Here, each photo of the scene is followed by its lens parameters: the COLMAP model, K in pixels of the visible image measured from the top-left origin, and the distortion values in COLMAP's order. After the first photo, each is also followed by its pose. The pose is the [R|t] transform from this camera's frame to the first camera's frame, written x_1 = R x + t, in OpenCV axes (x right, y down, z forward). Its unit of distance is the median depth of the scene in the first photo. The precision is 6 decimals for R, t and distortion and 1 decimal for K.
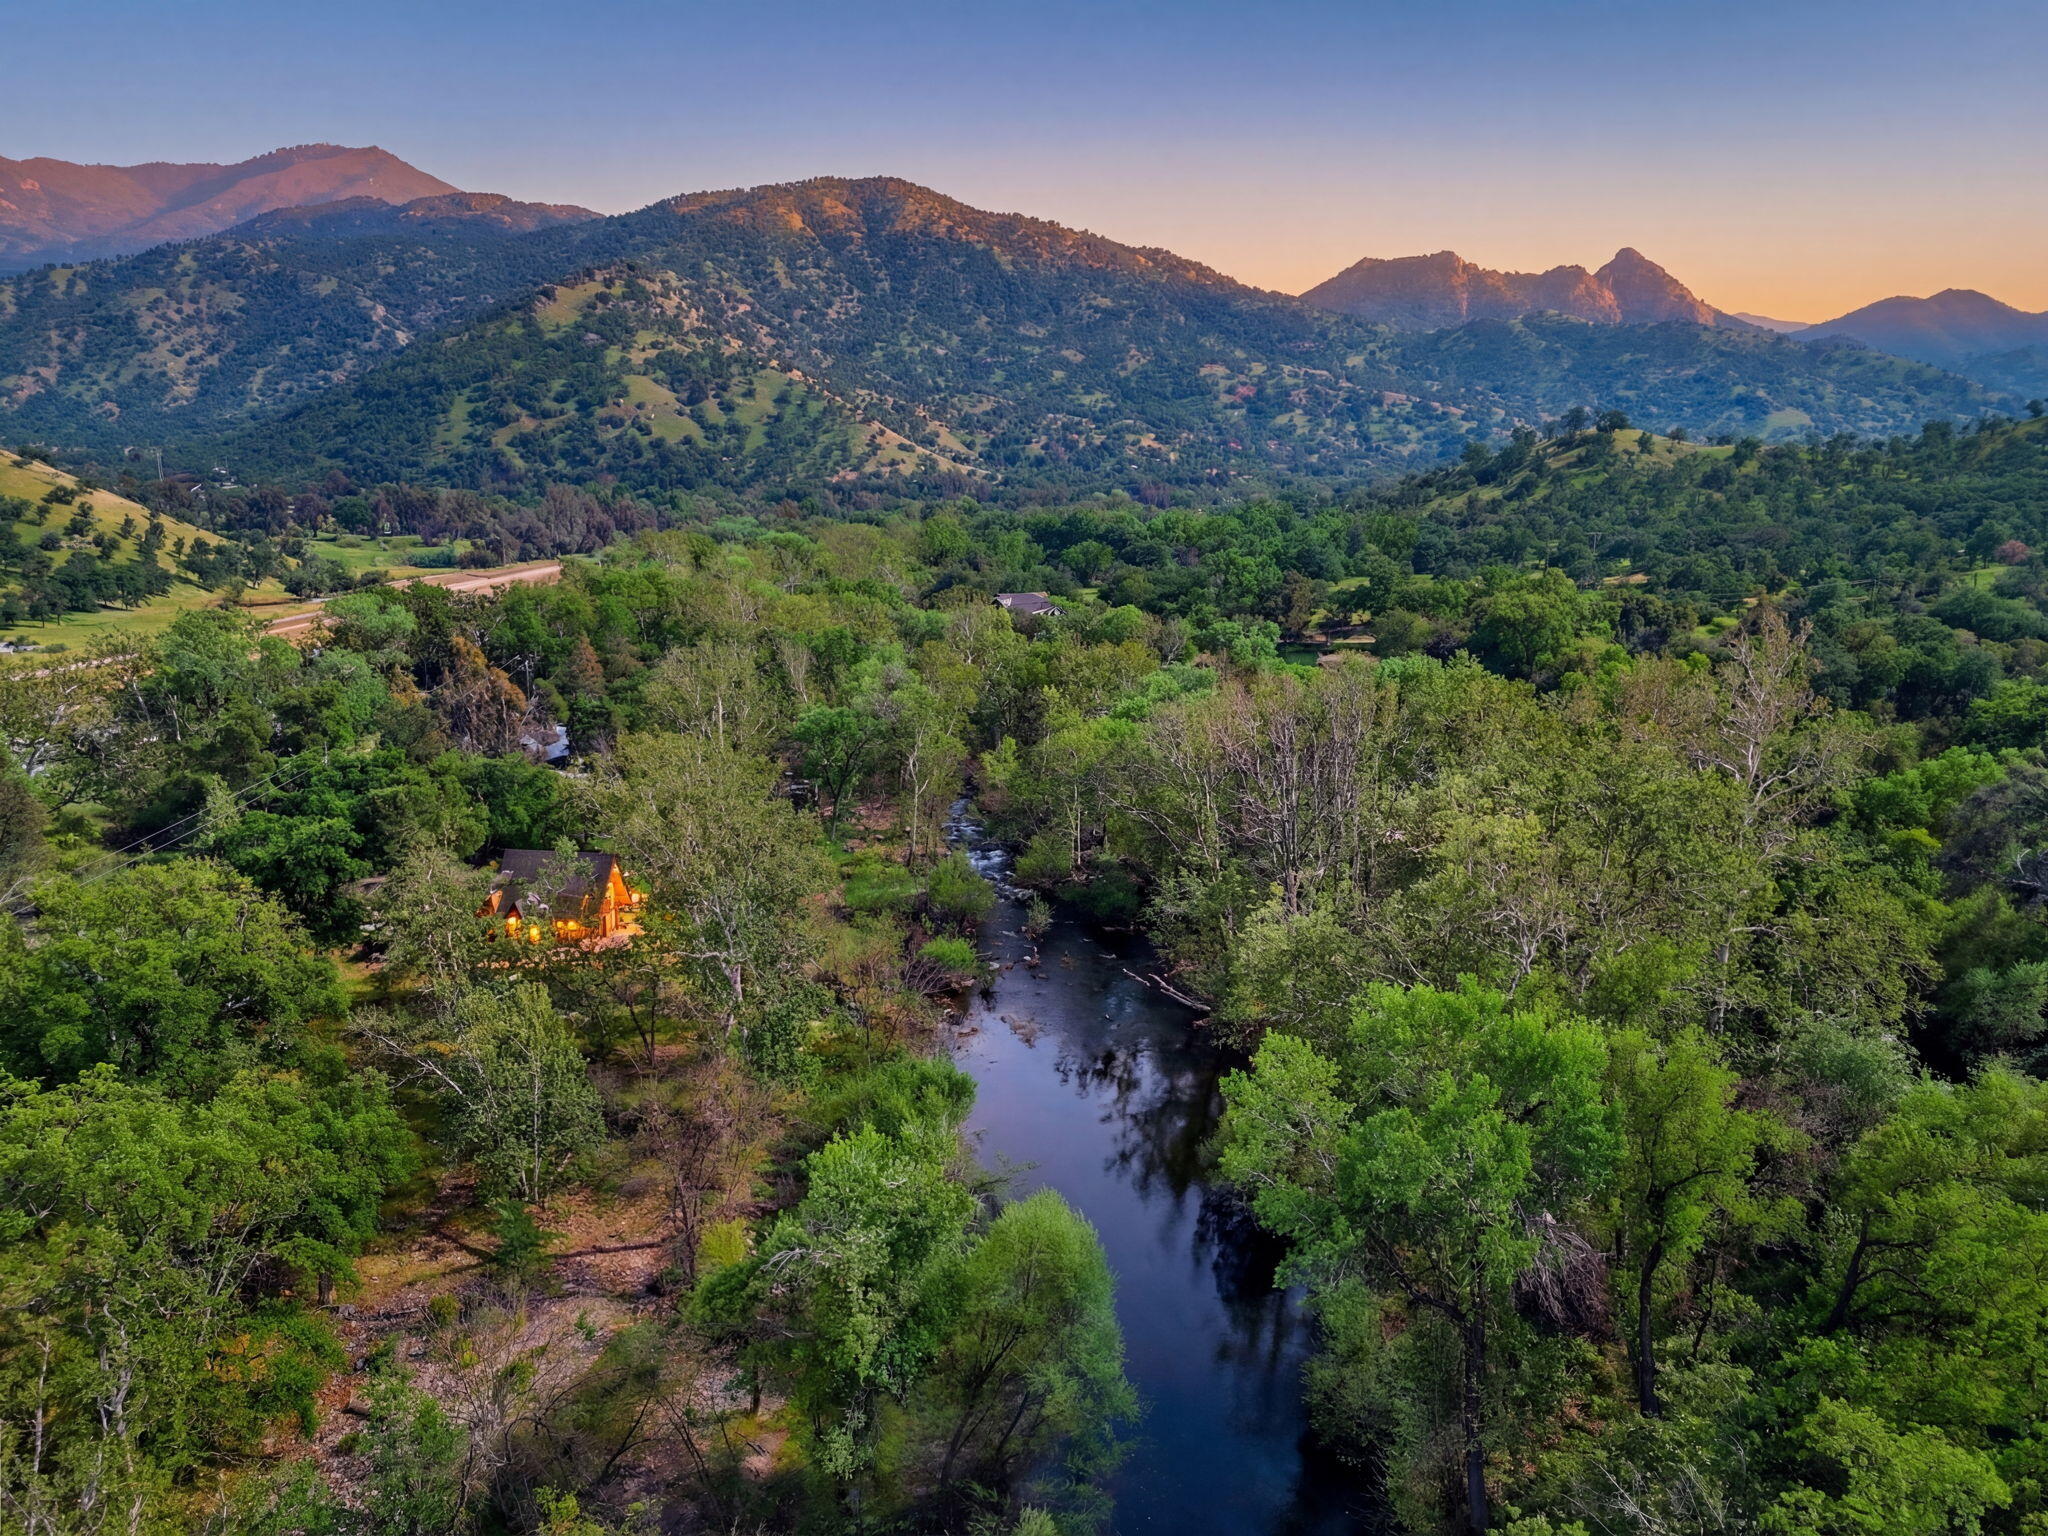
lens RADIAL K [[1511.6, 0, 1018.3], [0, 1511.6, 771.5], [0, 0, 1]] dist [0.062670, -0.055951]
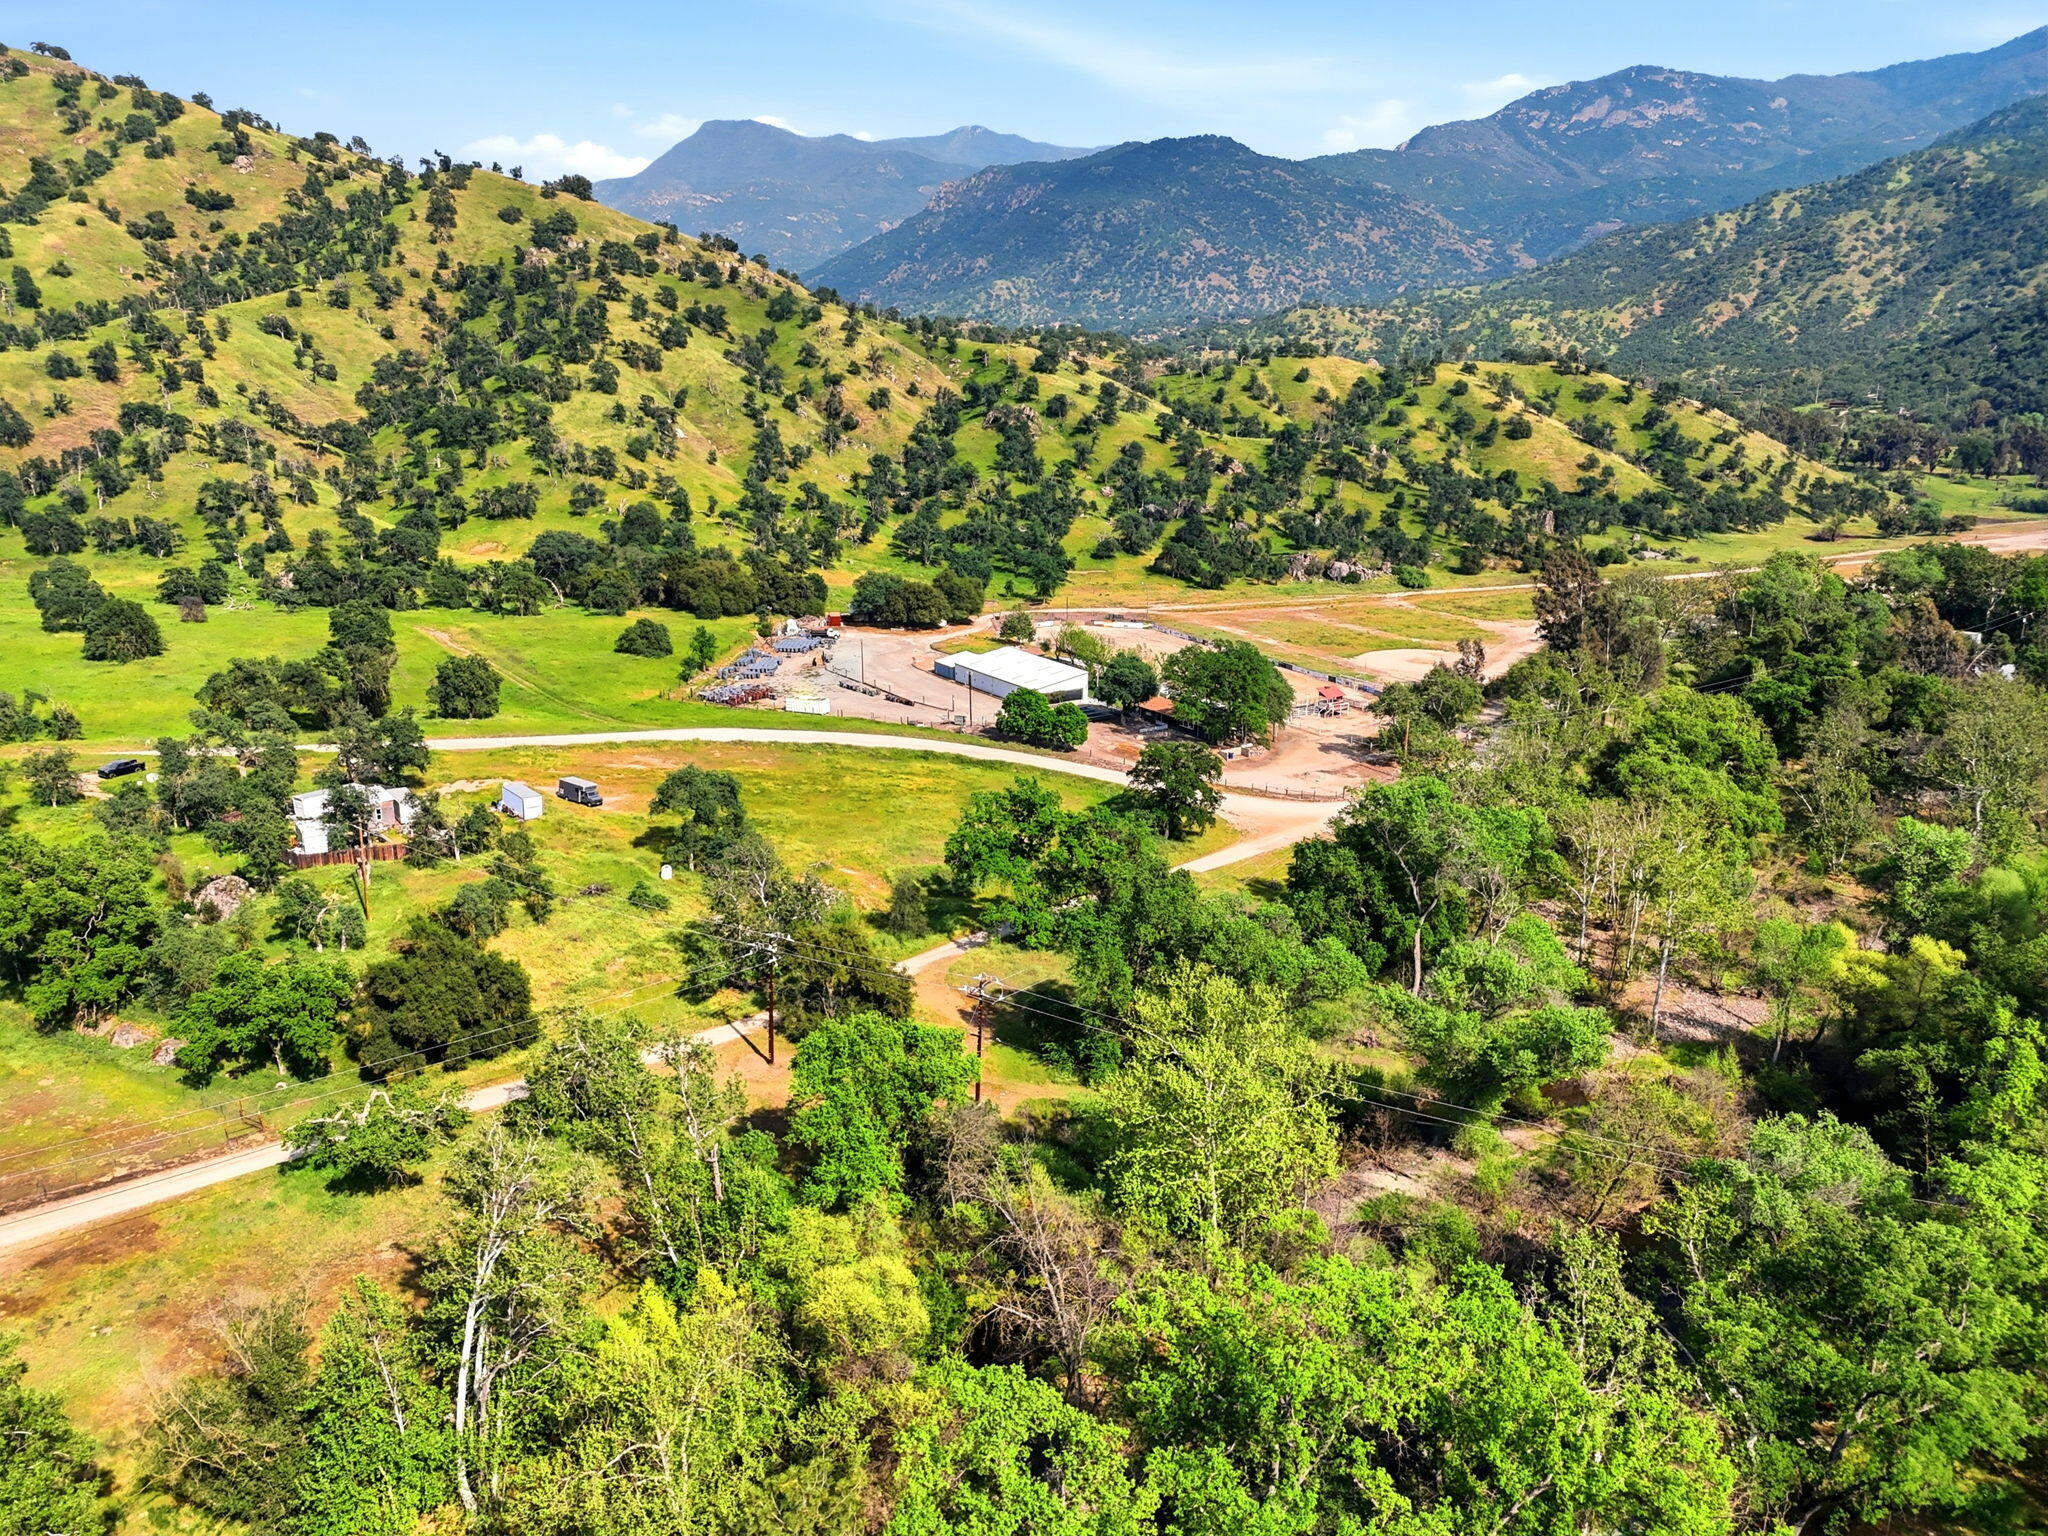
lens RADIAL K [[1511.6, 0, 1028.4], [0, 1511.6, 777.8], [0, 0, 1]] dist [0.062670, -0.055951]
pose [[0.566092, 0.228301, -0.792098, 0.053856], [-0.175871, 0.972210, 0.154523, 0.001498], [0.805363, 0.051833, 0.590511, -0.089702]]
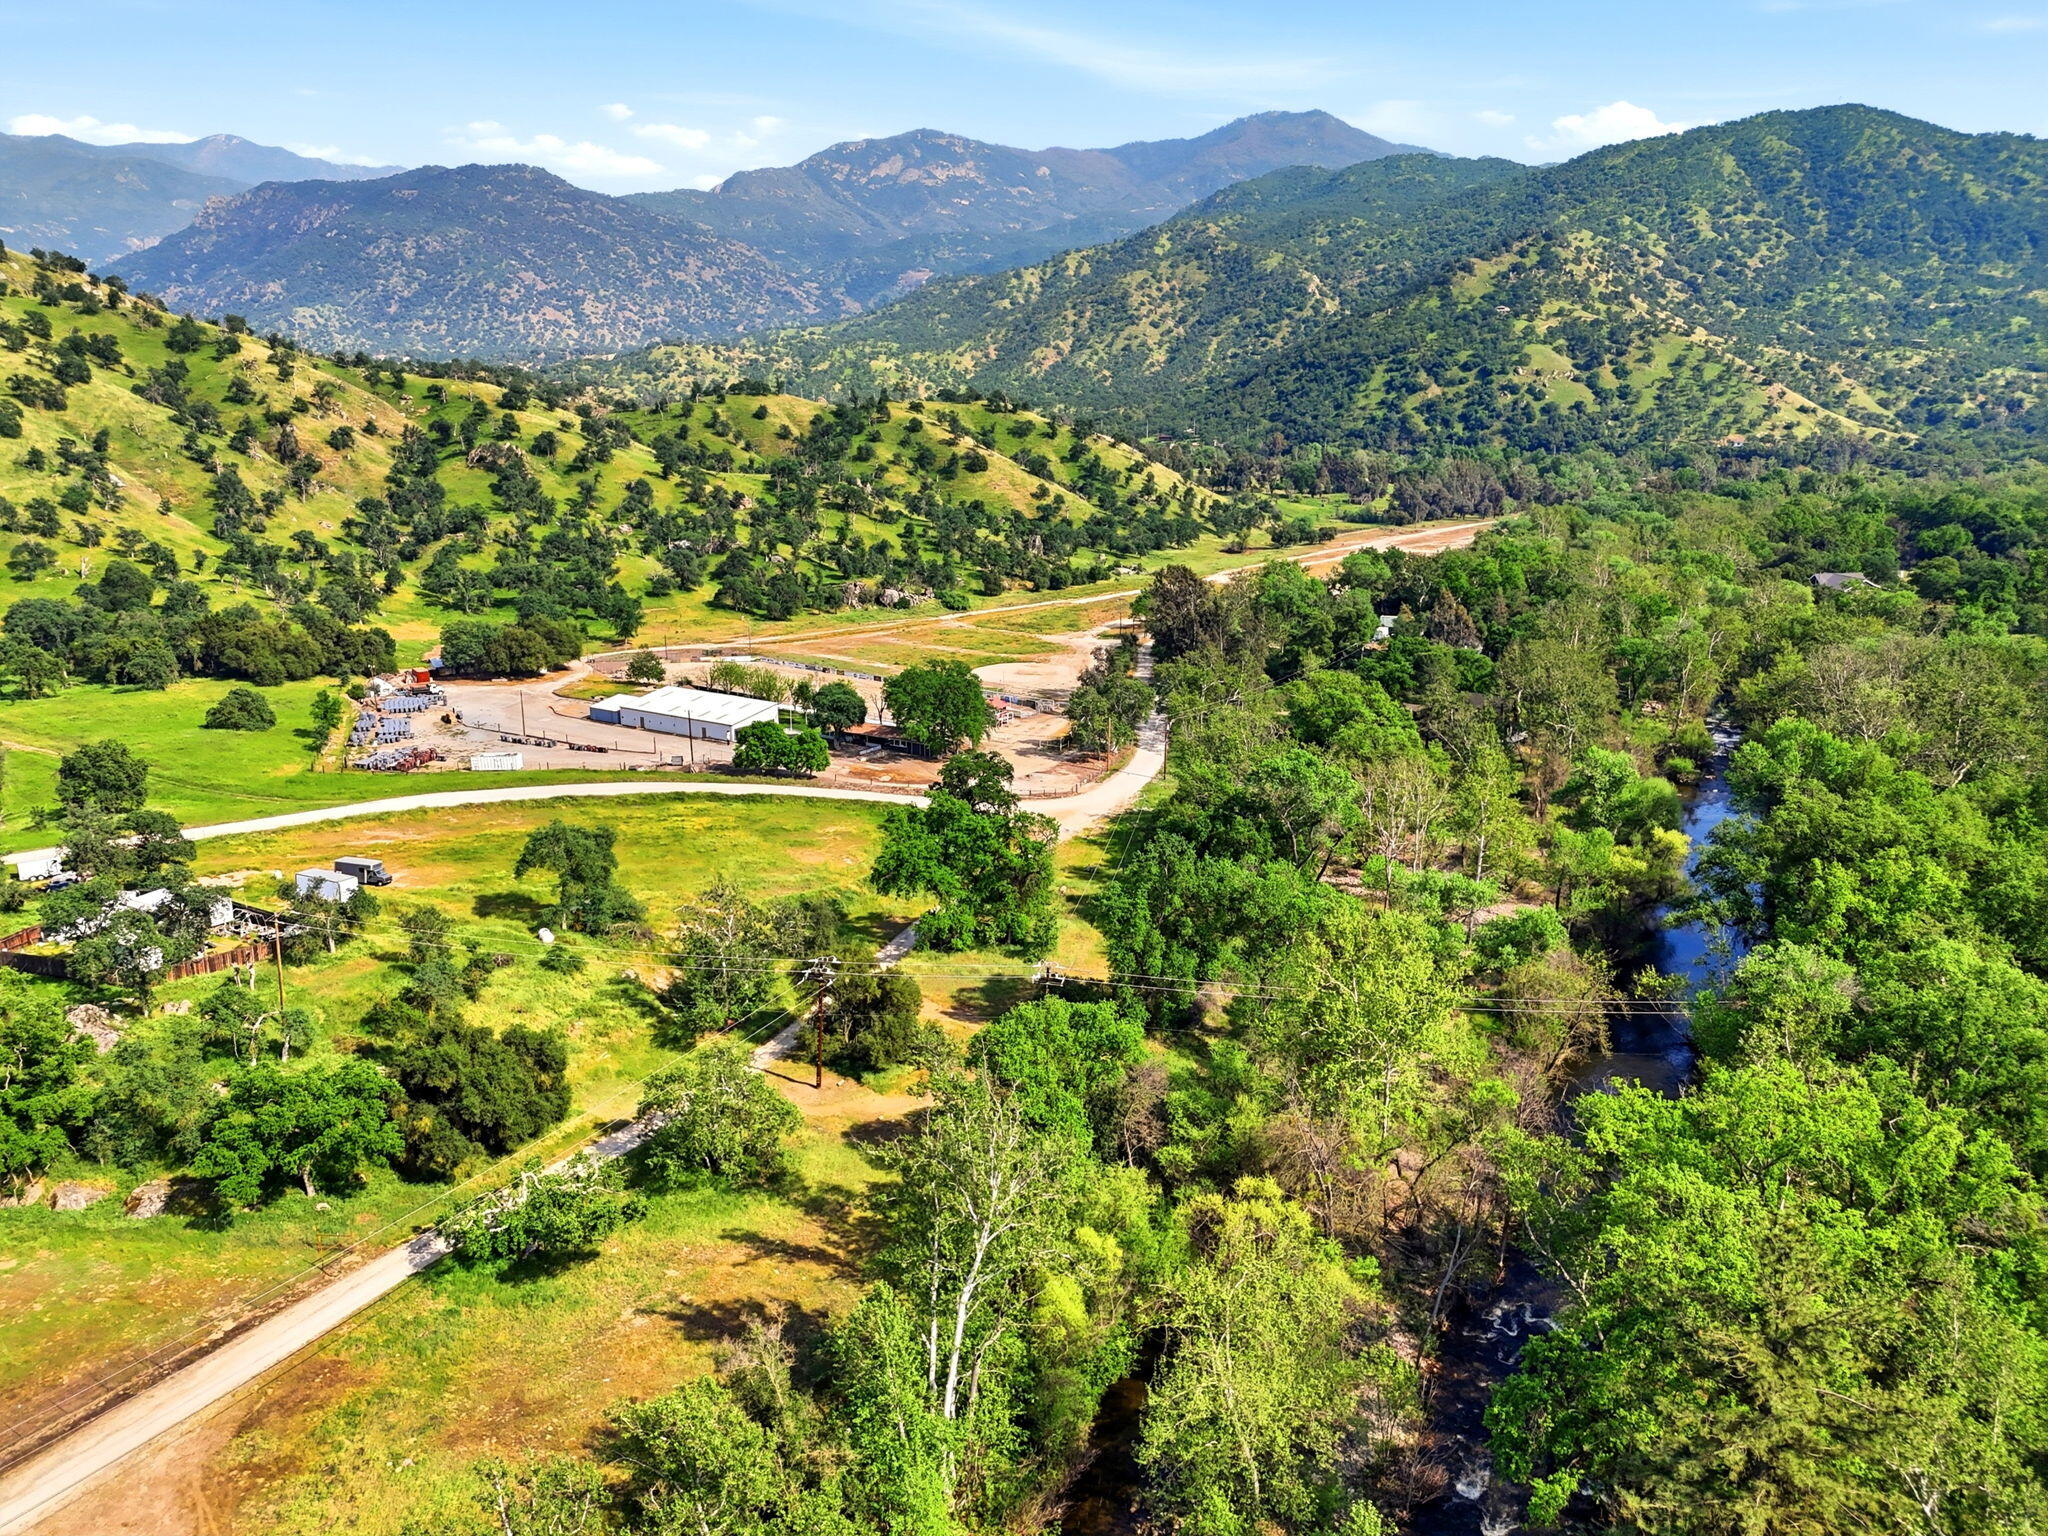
lens RADIAL K [[1511.6, 0, 1032.7], [0, 1511.6, 780.2], [0, 0, 1]] dist [0.062670, -0.055951]
pose [[0.856772, 0.134057, -0.497966, 0.025588], [-0.112309, 0.990948, 0.073539, 0.009892], [0.503317, -0.007080, 0.864073, -0.130436]]
